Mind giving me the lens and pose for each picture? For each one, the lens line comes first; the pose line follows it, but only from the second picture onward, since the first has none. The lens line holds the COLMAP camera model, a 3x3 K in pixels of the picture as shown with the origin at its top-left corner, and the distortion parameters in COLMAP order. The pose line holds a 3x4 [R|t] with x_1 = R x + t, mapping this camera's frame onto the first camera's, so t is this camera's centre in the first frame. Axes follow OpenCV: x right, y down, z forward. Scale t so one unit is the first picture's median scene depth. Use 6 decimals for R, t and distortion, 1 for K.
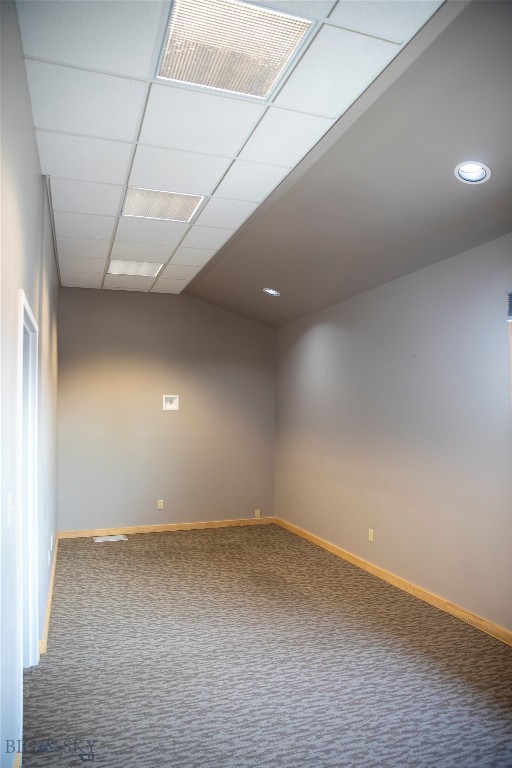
lens RADIAL K [[517.9, 0, 256.0], [0, 517.9, 384.0], [0, 0, 1]] dist [-0.109457, 0.081729]
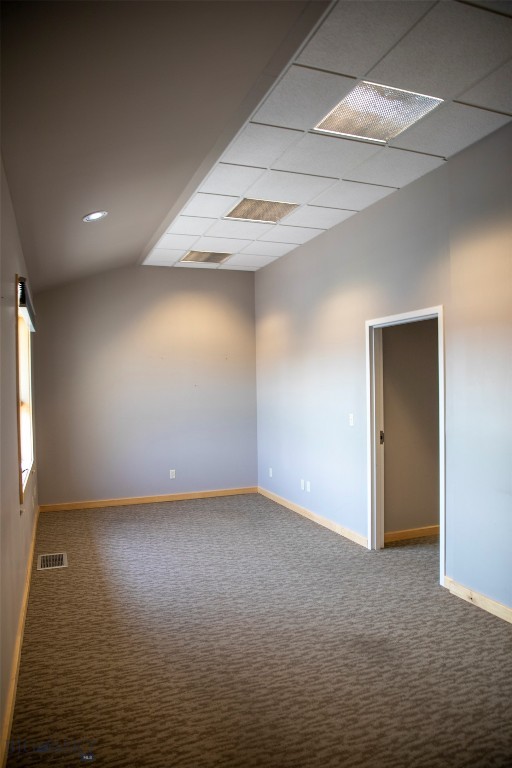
lens RADIAL K [[517.9, 0, 256.0], [0, 517.9, 384.0], [0, 0, 1]] dist [-0.109457, 0.081729]
pose [[-0.999120, 0.026143, -0.032800, 0.035173], [0.027913, 0.998110, -0.054749, 0.100418], [0.031307, -0.055616, -0.997961, 1.814253]]
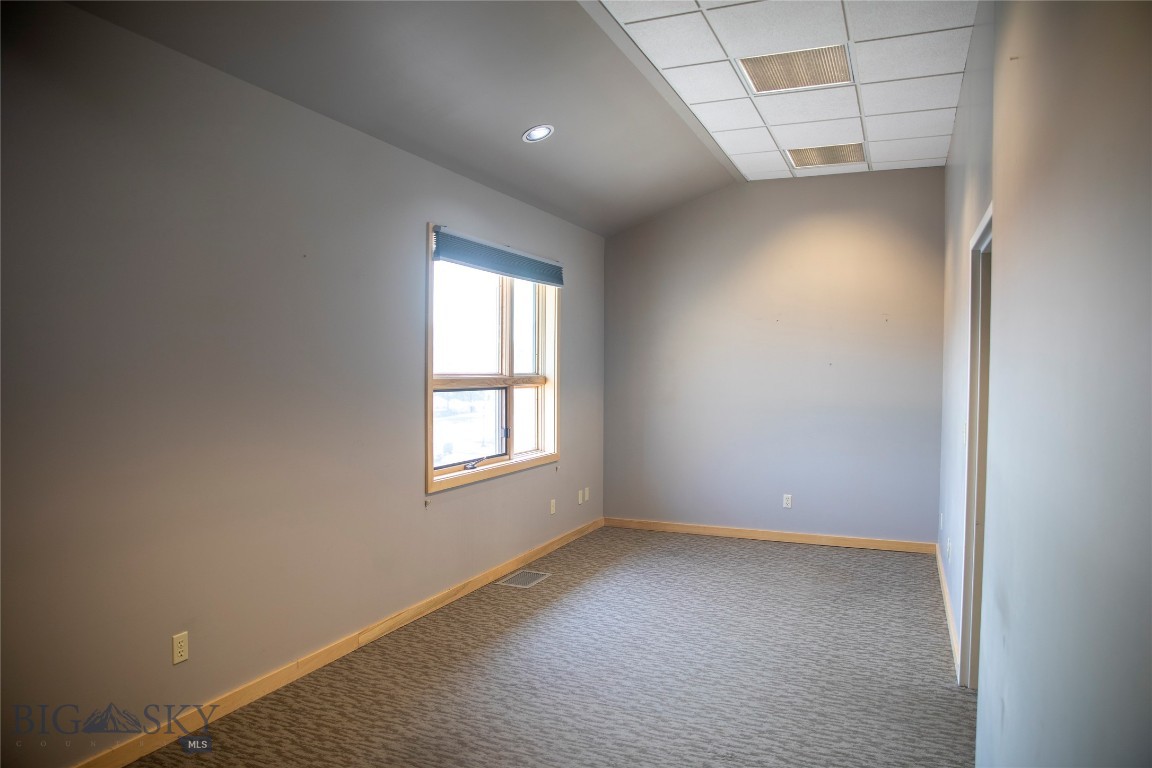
lens RADIAL K [[776.8, 0, 574.6], [0, 776.8, 379.9], [0, 0, 1]] dist [-0.109457, 0.081729]
pose [[-0.737299, -0.008358, 0.675515, -0.546339], [-0.040062, 0.998705, -0.031370, 0.109137], [-0.674378, -0.050192, -0.736678, 1.603283]]
